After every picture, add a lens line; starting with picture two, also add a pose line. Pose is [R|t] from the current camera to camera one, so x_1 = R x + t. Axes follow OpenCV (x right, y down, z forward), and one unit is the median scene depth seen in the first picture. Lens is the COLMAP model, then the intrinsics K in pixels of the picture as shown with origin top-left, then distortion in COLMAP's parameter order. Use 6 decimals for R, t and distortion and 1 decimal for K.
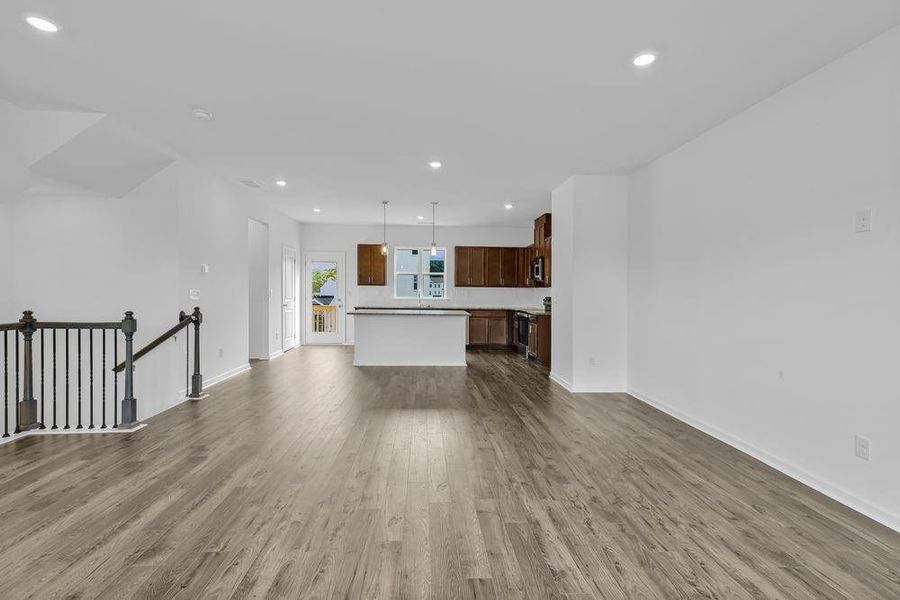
lens RADIAL K [[428.0, 0, 444.8], [0, 428.0, 295.8], [0, 0, 1]] dist [0.023770, -0.000021]
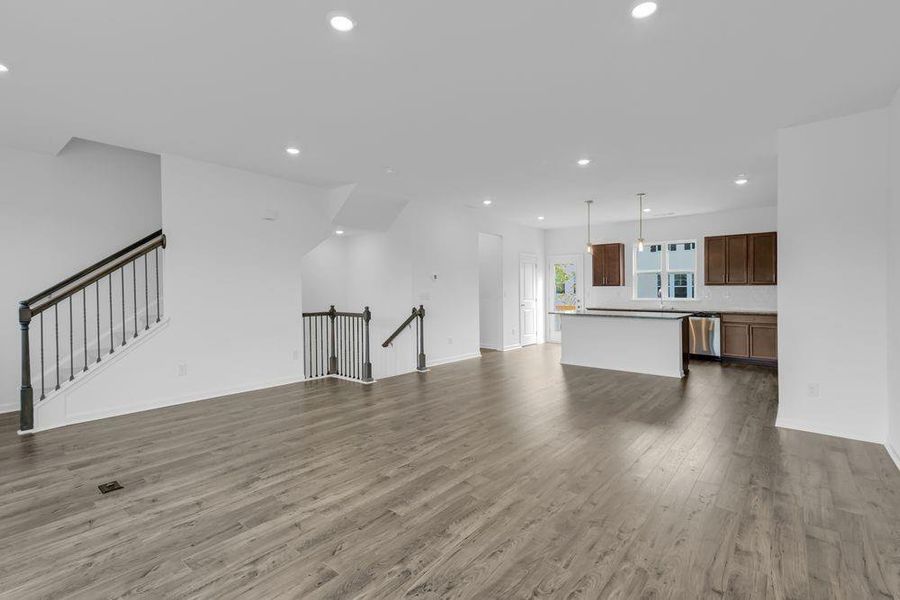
lens RADIAL K [[428.0, 0, 444.8], [0, 428.0, 295.8], [0, 0, 1]] dist [0.023770, -0.000021]
pose [[0.718709, -0.004173, -0.695298, 0.436450], [0.001347, 0.999988, -0.004610, 0.004023], [0.695310, 0.002376, 0.718706, 0.069719]]
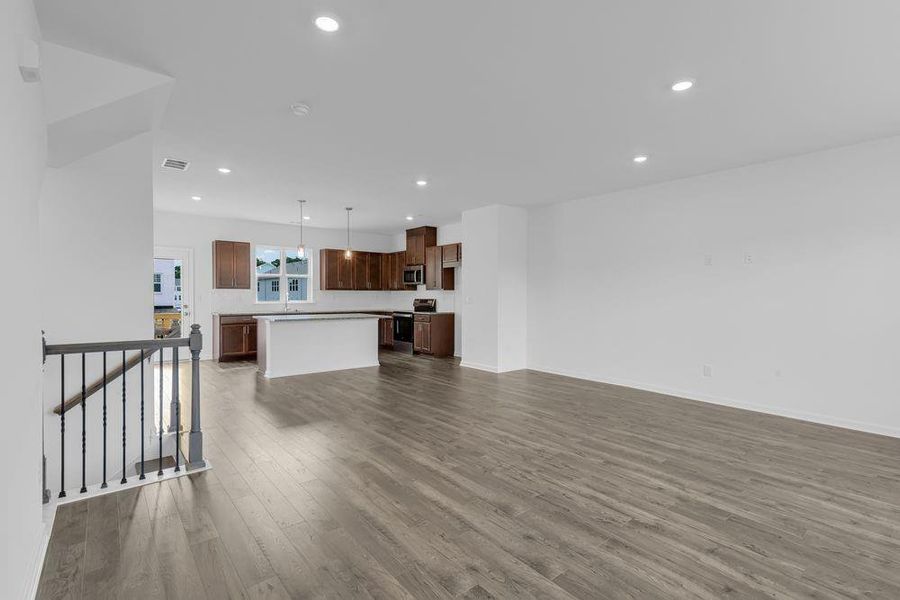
lens RADIAL K [[450.3, 0, 436.6], [0, 450.3, 297.5], [0, 0, 1]] dist [0.024997, 0.000092]
pose [[0.797204, -0.012521, 0.603580, -0.706011], [0.011587, 0.999918, 0.005439, -0.011662], [-0.603599, 0.002658, 0.797284, 0.035274]]
